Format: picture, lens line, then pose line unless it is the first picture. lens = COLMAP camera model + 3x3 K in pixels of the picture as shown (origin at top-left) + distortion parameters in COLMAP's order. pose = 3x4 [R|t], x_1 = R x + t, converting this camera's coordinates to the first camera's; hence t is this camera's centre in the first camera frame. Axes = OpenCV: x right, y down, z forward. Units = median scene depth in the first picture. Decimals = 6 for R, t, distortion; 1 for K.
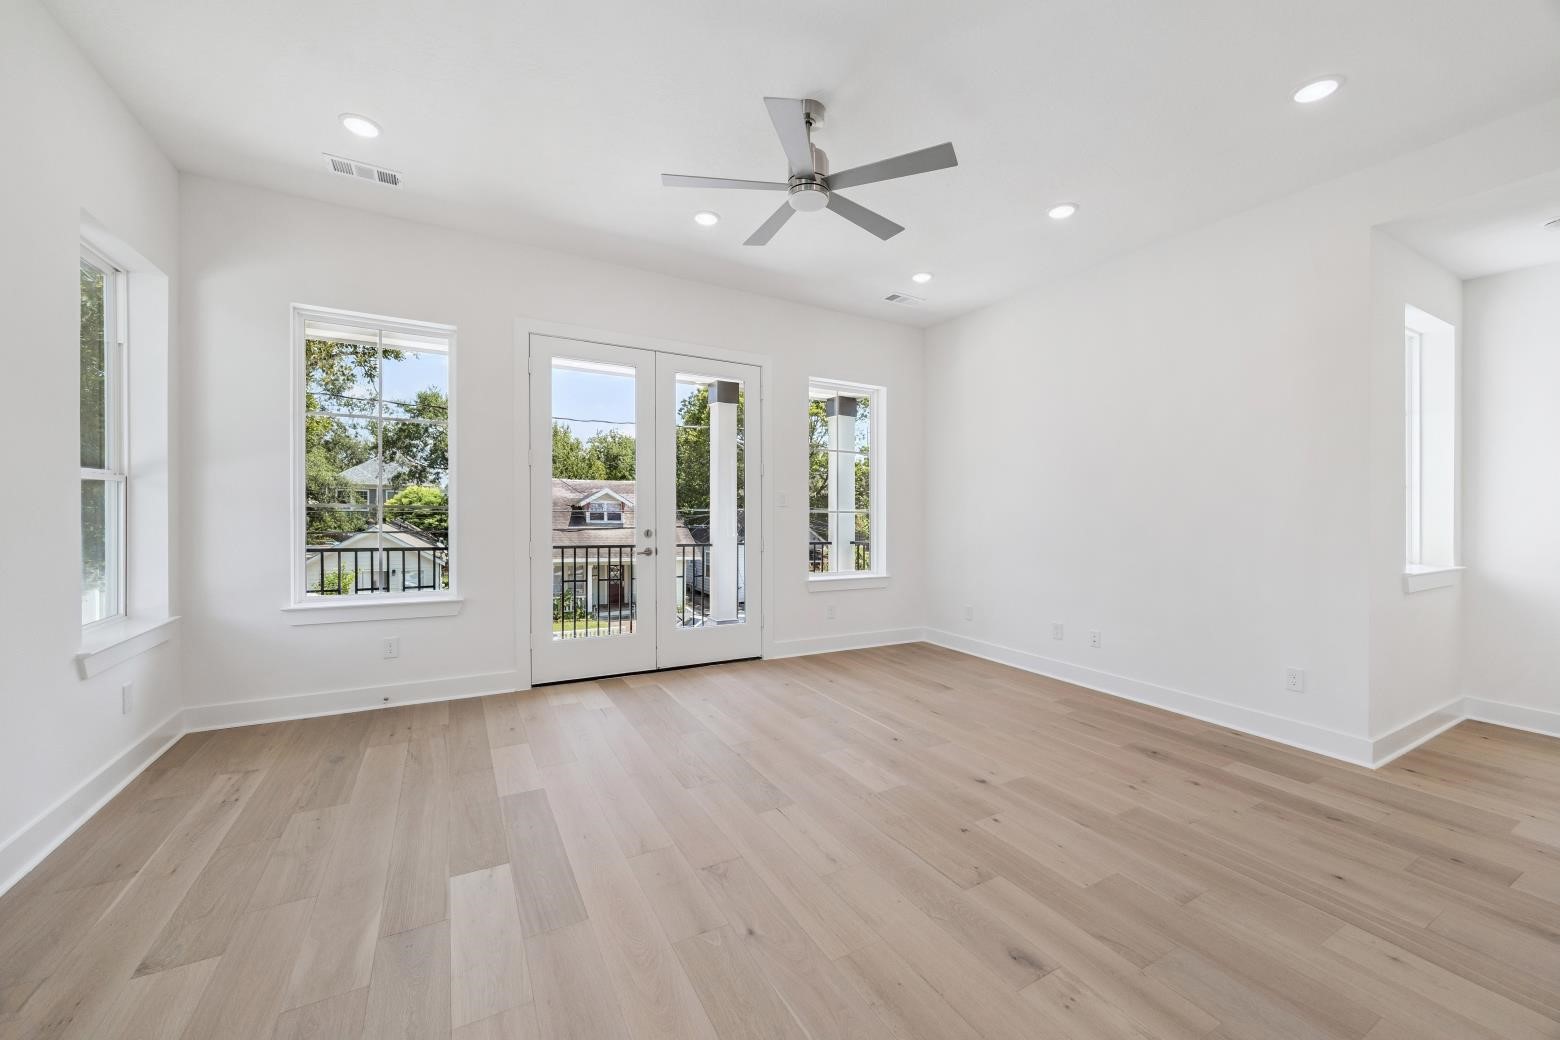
lens RADIAL K [[607.7, 0, 796.5], [0, 607.7, 516.3], [0, 0, 1]] dist [0.000515, 0.000063]
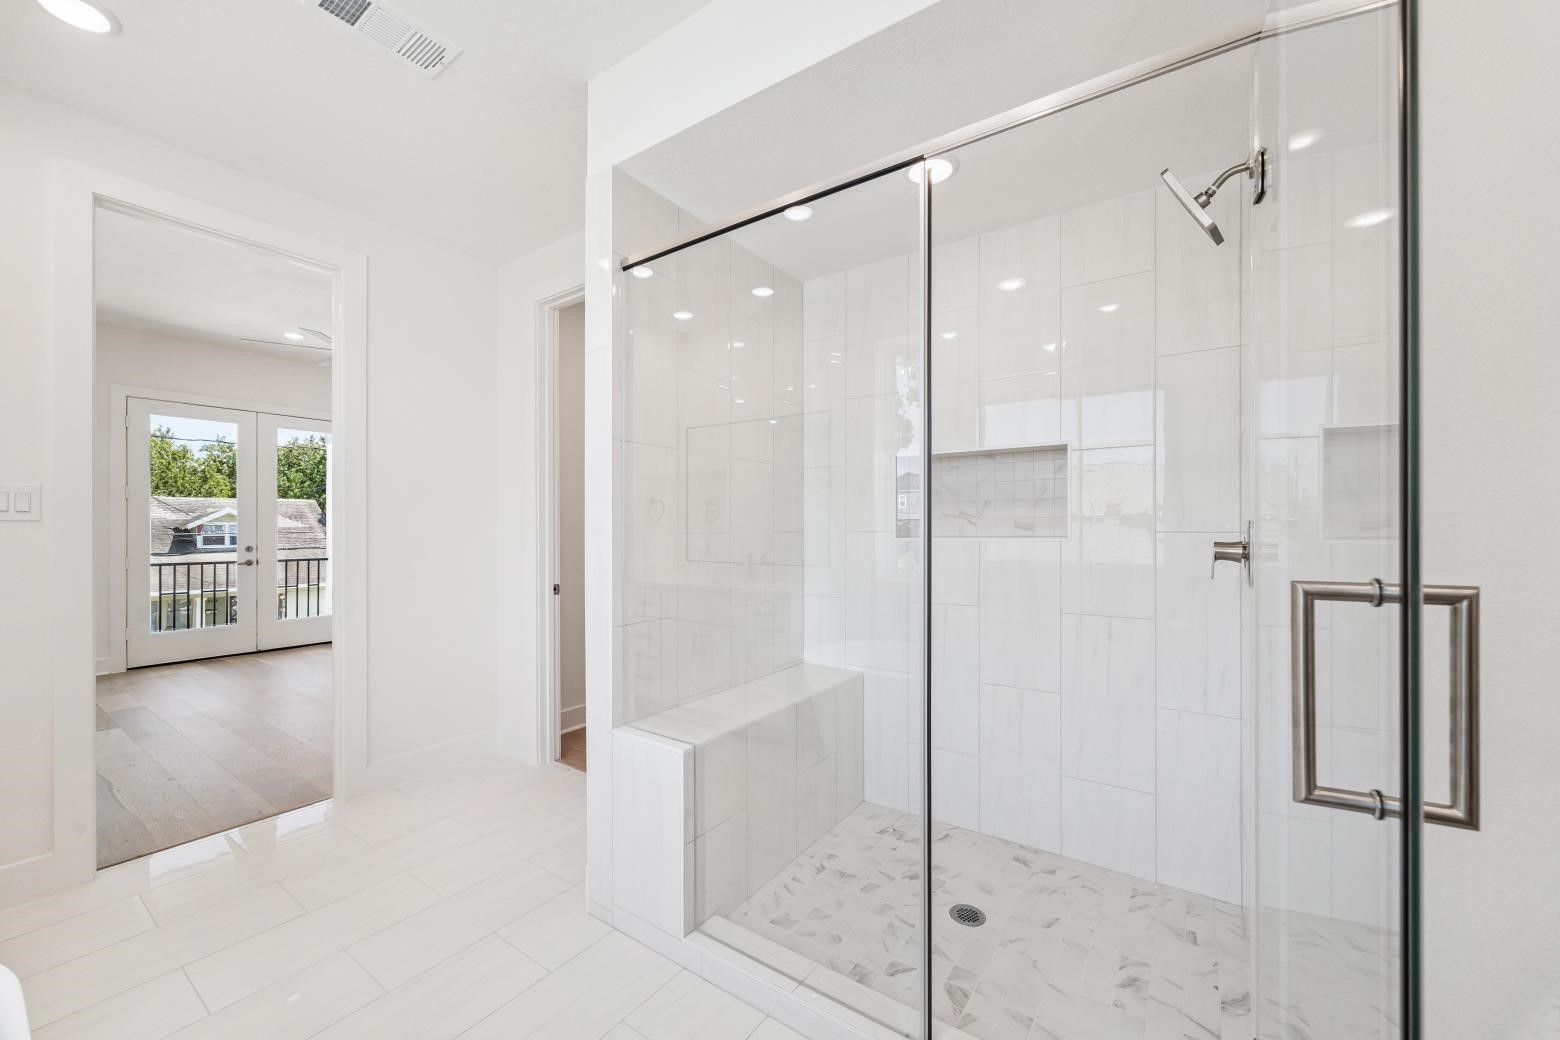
lens RADIAL K [[583.9, 0, 783.9], [0, 583.9, 513.1], [0, 0, 1]] dist [0.000364, 0.000155]
pose [[0.899412, -0.004347, 0.437081, 0.251409], [0.019169, 0.999381, -0.029506, 0.010208], [-0.436682, 0.034916, 0.898938, -0.667551]]
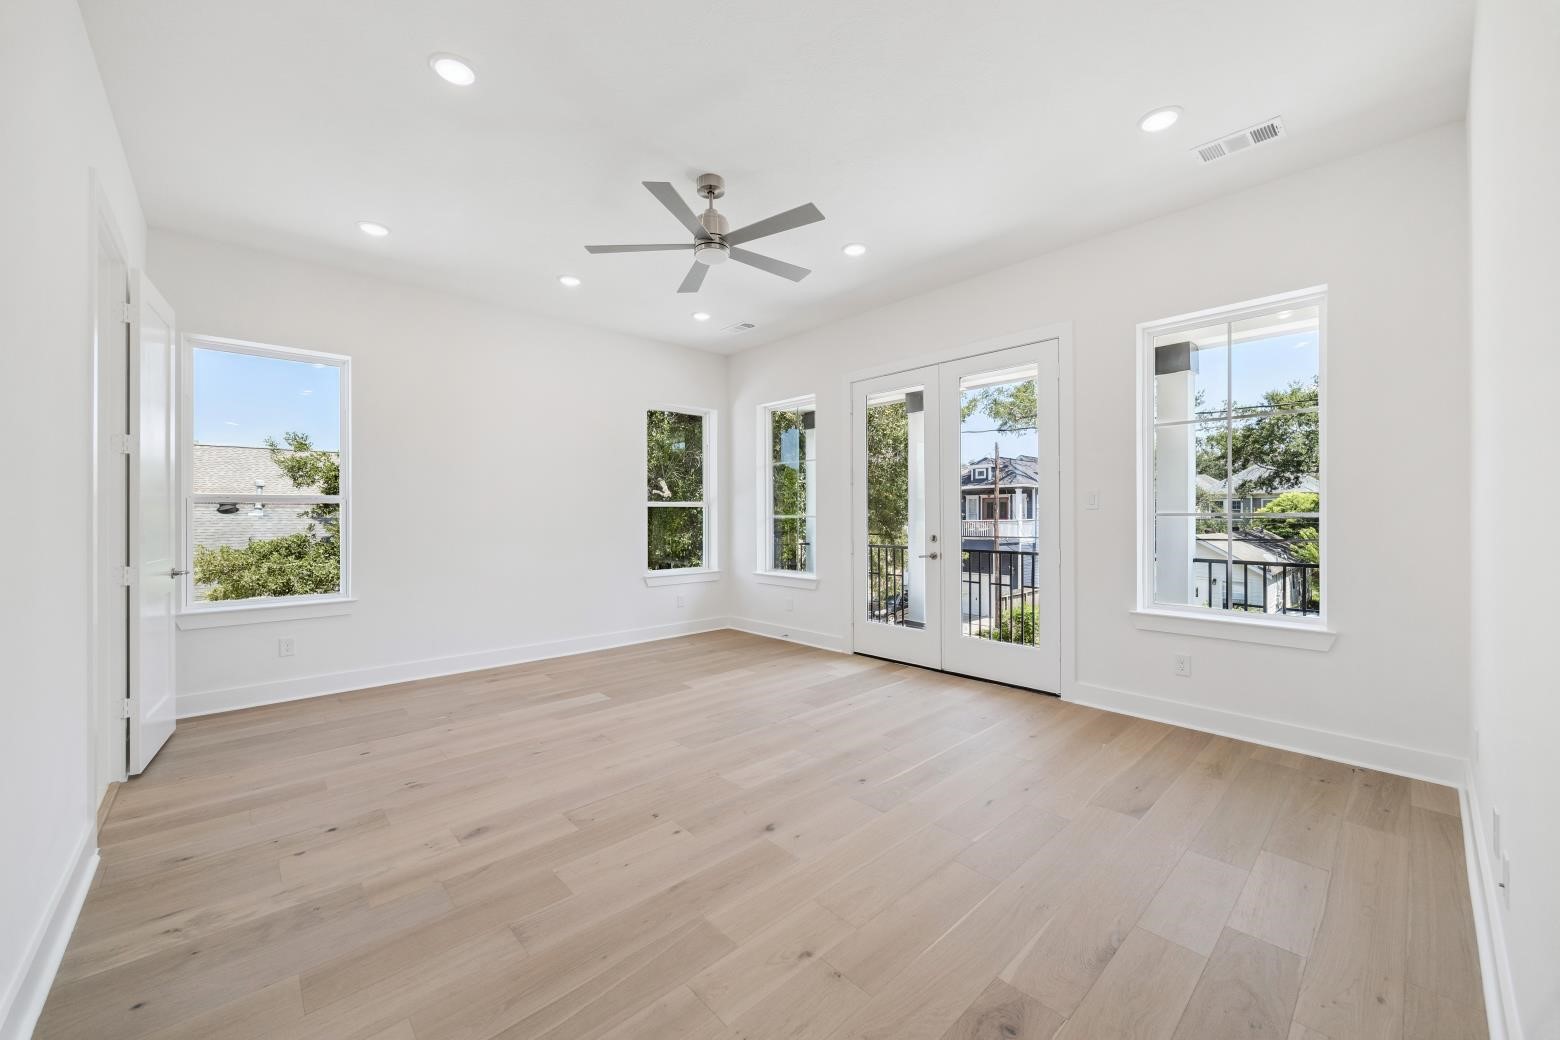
lens RADIAL K [[594.2, 0, 786.7], [0, 594.2, 520.6], [0, 0, 1]] dist [-0.002091, 0.000046]
pose [[0.219340, -0.008731, -0.975609, 0.705680], [-0.000653, 0.999958, -0.009096, 0.007391], [0.975648, 0.002632, 0.219325, 0.525251]]
